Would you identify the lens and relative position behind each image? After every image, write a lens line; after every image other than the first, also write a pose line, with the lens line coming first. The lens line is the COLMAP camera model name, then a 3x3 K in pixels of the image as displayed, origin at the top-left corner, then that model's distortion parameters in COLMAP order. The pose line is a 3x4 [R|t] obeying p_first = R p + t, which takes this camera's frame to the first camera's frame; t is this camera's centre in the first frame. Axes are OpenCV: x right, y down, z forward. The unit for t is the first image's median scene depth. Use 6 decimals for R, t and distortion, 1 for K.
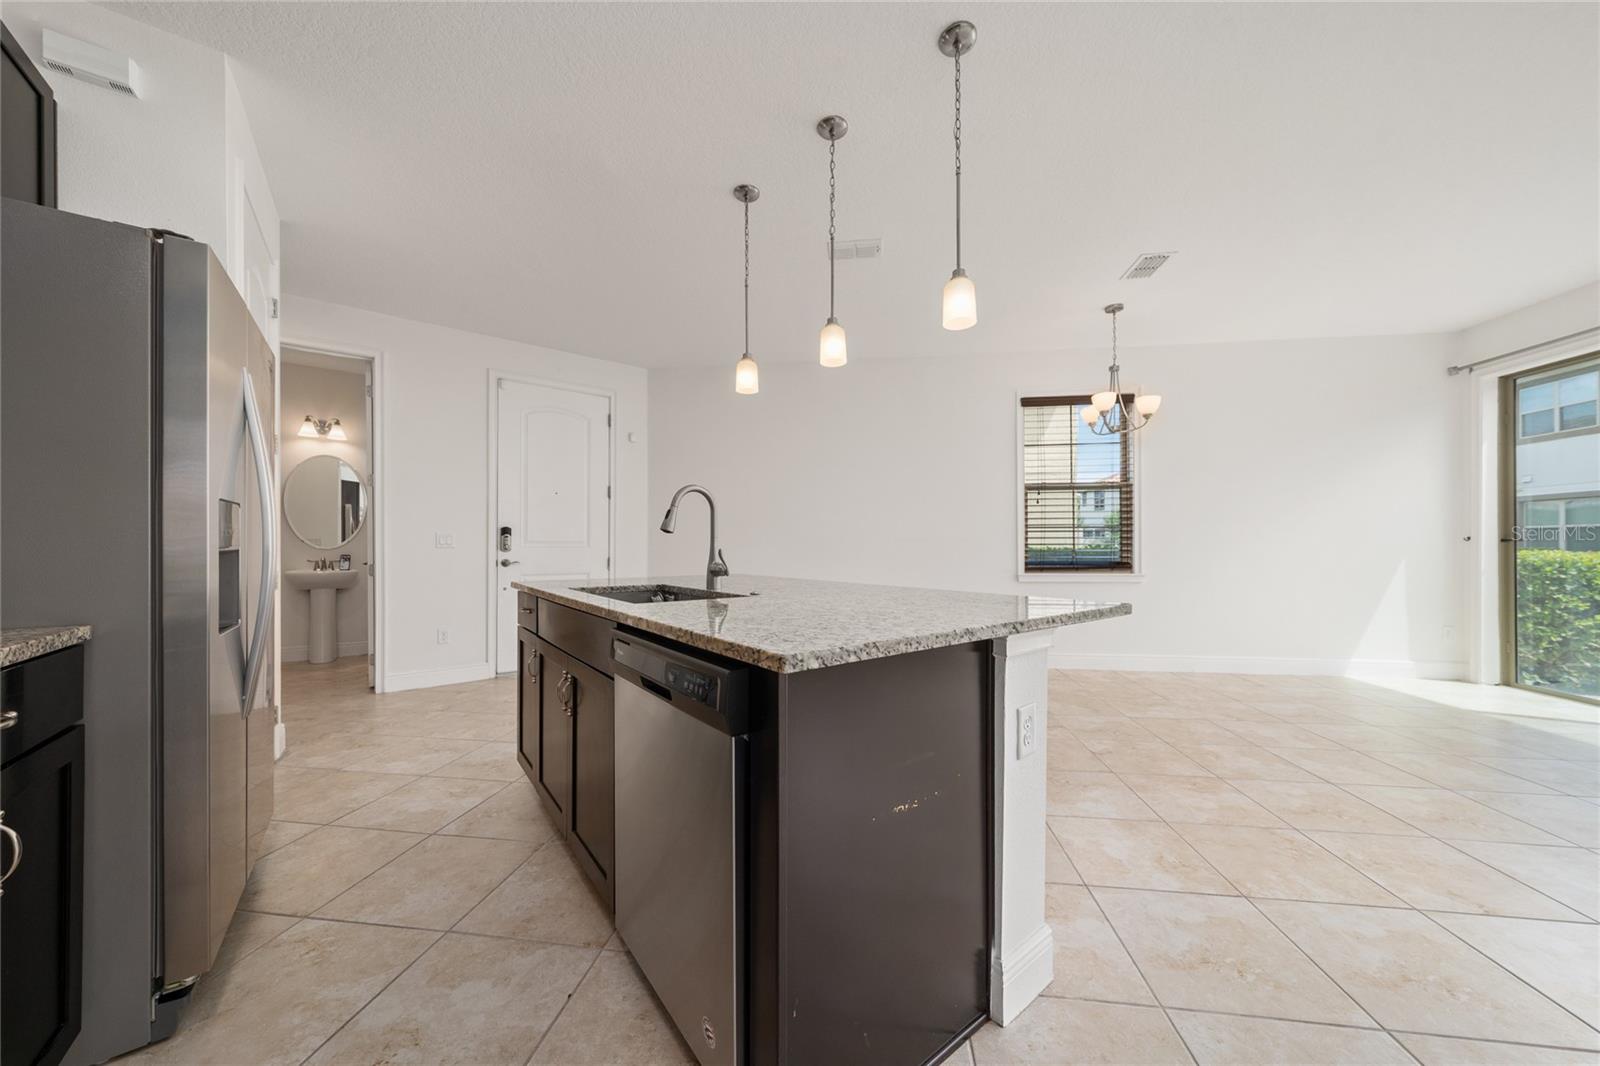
lens RADIAL K [[545.4, 0, 801.6], [0, 545.4, 544.2], [0, 0, 1]] dist [0.000288, -0.000055]
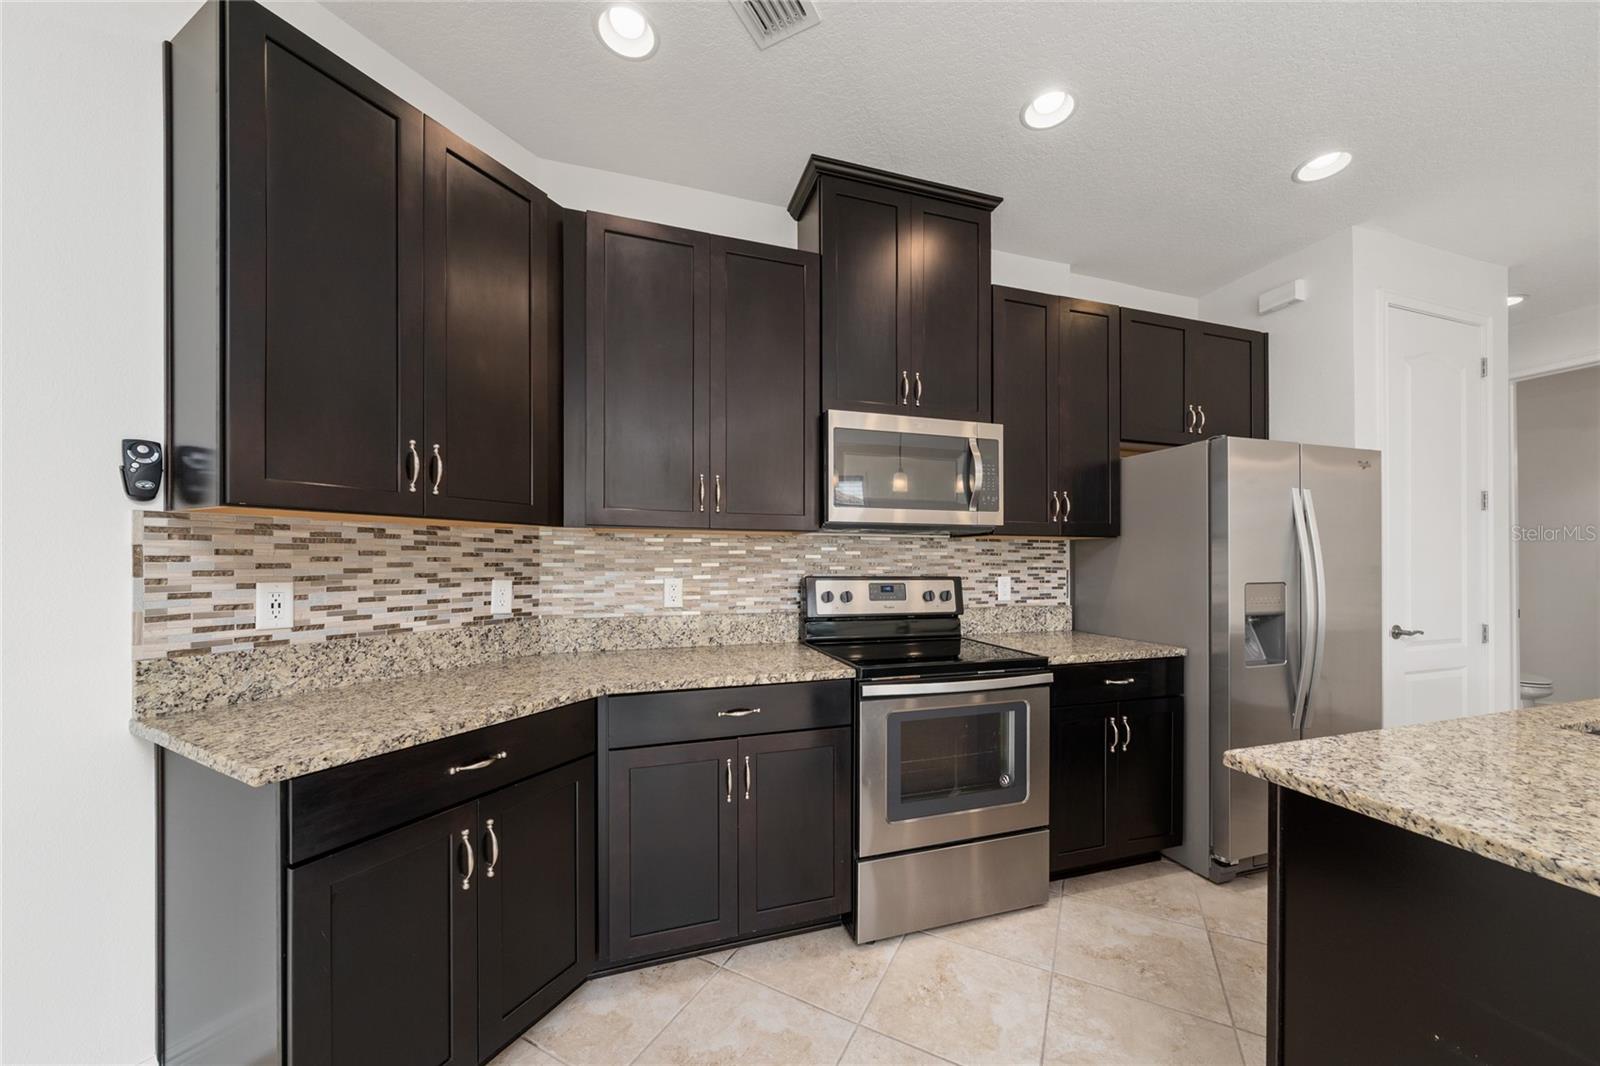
lens RADIAL K [[565.0, 0, 807.1], [0, 565.0, 559.0], [0, 0, 1]] dist [-0.002730, -0.000144]
pose [[-0.339891, -0.001515, -0.940464, 0.495425], [0.000504, 0.999998, -0.001793, -0.077857], [0.940465, -0.001083, -0.339890, 0.172599]]
